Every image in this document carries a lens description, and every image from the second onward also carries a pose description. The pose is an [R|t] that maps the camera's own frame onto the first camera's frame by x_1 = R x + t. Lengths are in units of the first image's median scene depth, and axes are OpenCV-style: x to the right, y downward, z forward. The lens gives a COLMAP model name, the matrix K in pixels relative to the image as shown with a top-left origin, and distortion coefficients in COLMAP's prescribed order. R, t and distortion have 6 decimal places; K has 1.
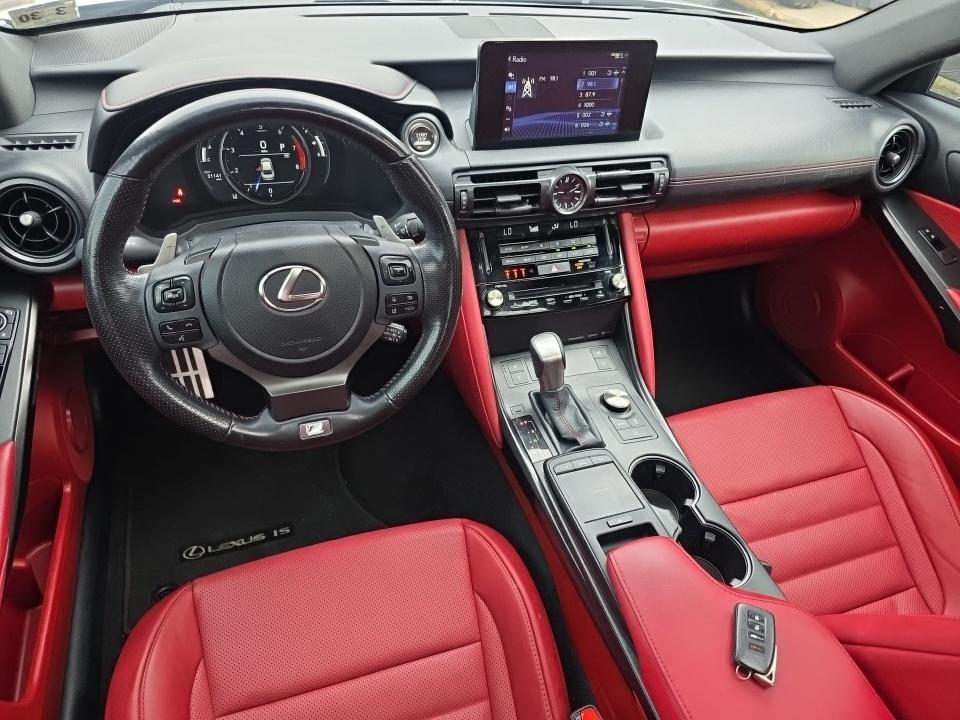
lens RADIAL K [[651.3, 0, 472.8], [0, 651.3, 372.2], [0, 0, 1]] dist [0.033873, -0.031028]
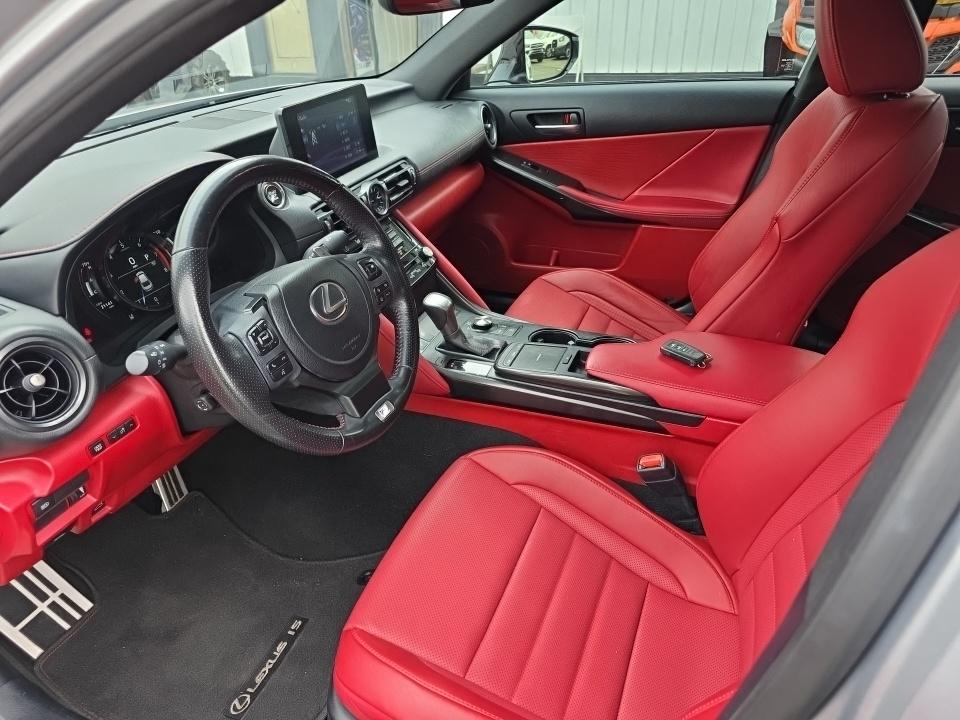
lens RADIAL K [[657.8, 0, 473.2], [0, 657.8, 371.0], [0, 0, 1]] dist [0.042492, -0.037128]
pose [[0.649450, -0.490835, 0.580771, -0.651421], [0.577341, 0.815345, 0.043470, 0.057063], [-0.494866, 0.307072, 0.812905, -0.058279]]
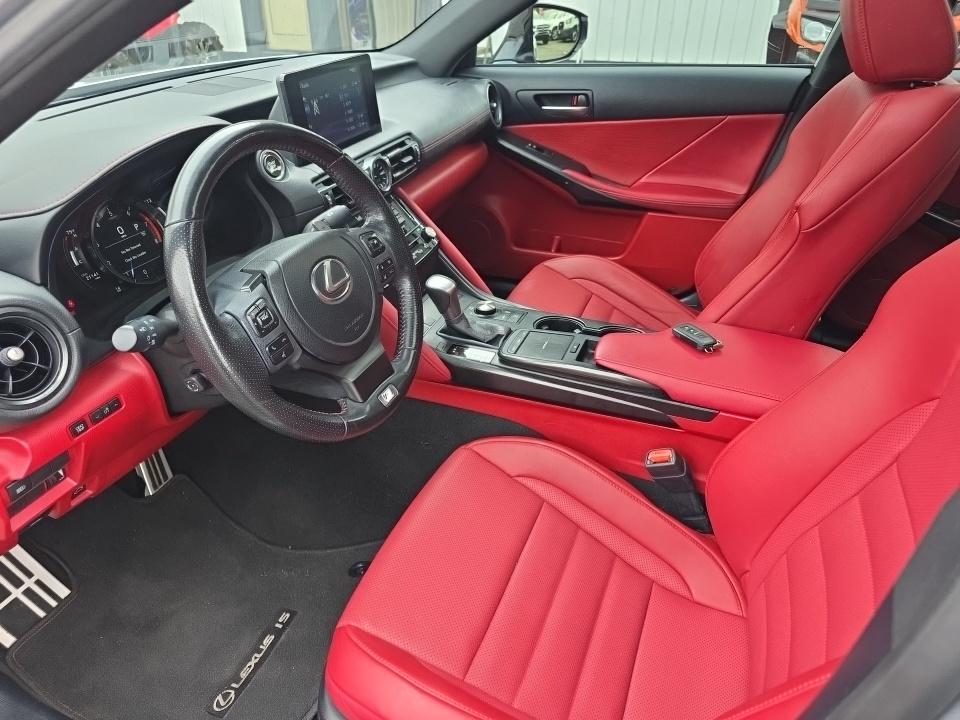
lens RADIAL K [[660.5, 0, 473.2], [0, 660.5, 363.7], [0, 0, 1]] dist [0.040781, -0.037084]
pose [[0.651711, -0.477682, 0.589146, -0.643724], [0.554022, 0.830311, 0.060363, 0.044906], [-0.518009, 0.287061, 0.805769, -0.005644]]
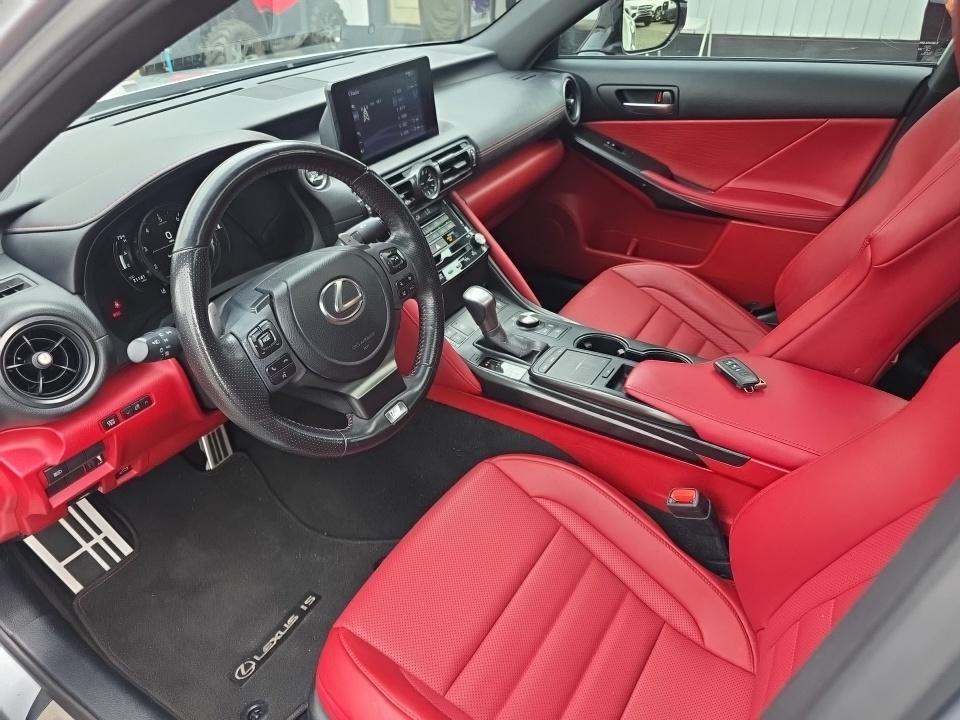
lens RADIAL K [[657.1, 0, 463.0], [0, 657.1, 379.5], [0, 0, 1]] dist [0.039936, -0.036721]
pose [[0.777844, -0.450727, 0.437955, -0.510741], [0.492257, 0.870190, 0.021277, 0.056932], [-0.390694, 0.199036, 0.898745, -0.075110]]
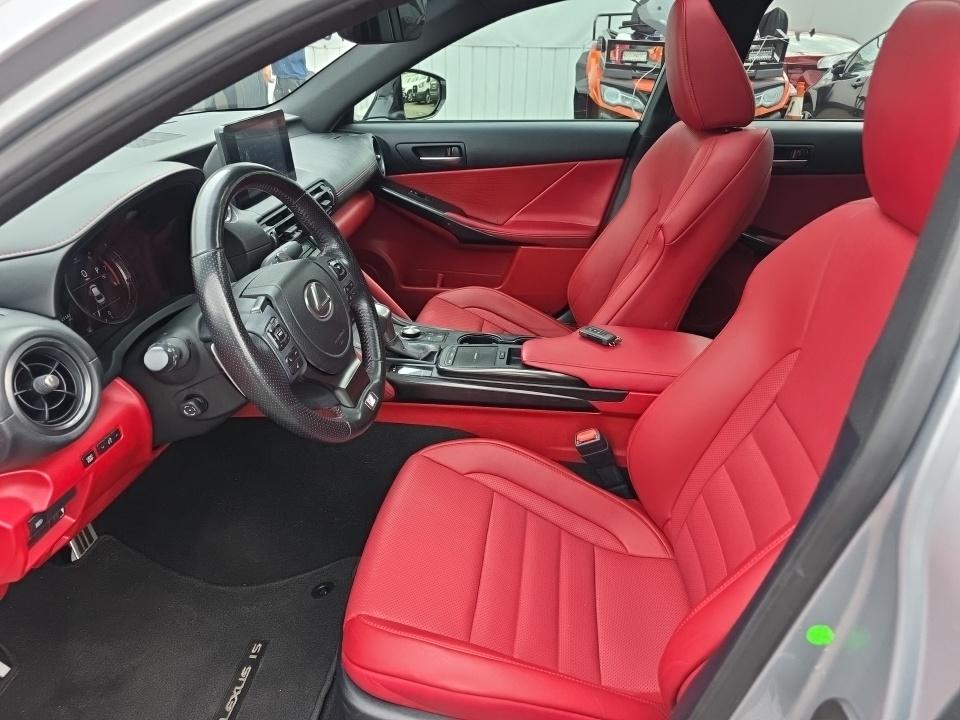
lens RADIAL K [[660.5, 0, 473.2], [0, 660.5, 363.7], [0, 0, 1]] dist [0.040781, -0.037084]
pose [[0.433793, -0.481882, 0.761323, -0.884155], [0.617642, 0.774235, 0.138129, -0.017511], [-0.656005, 0.410305, 0.633488, 0.031255]]
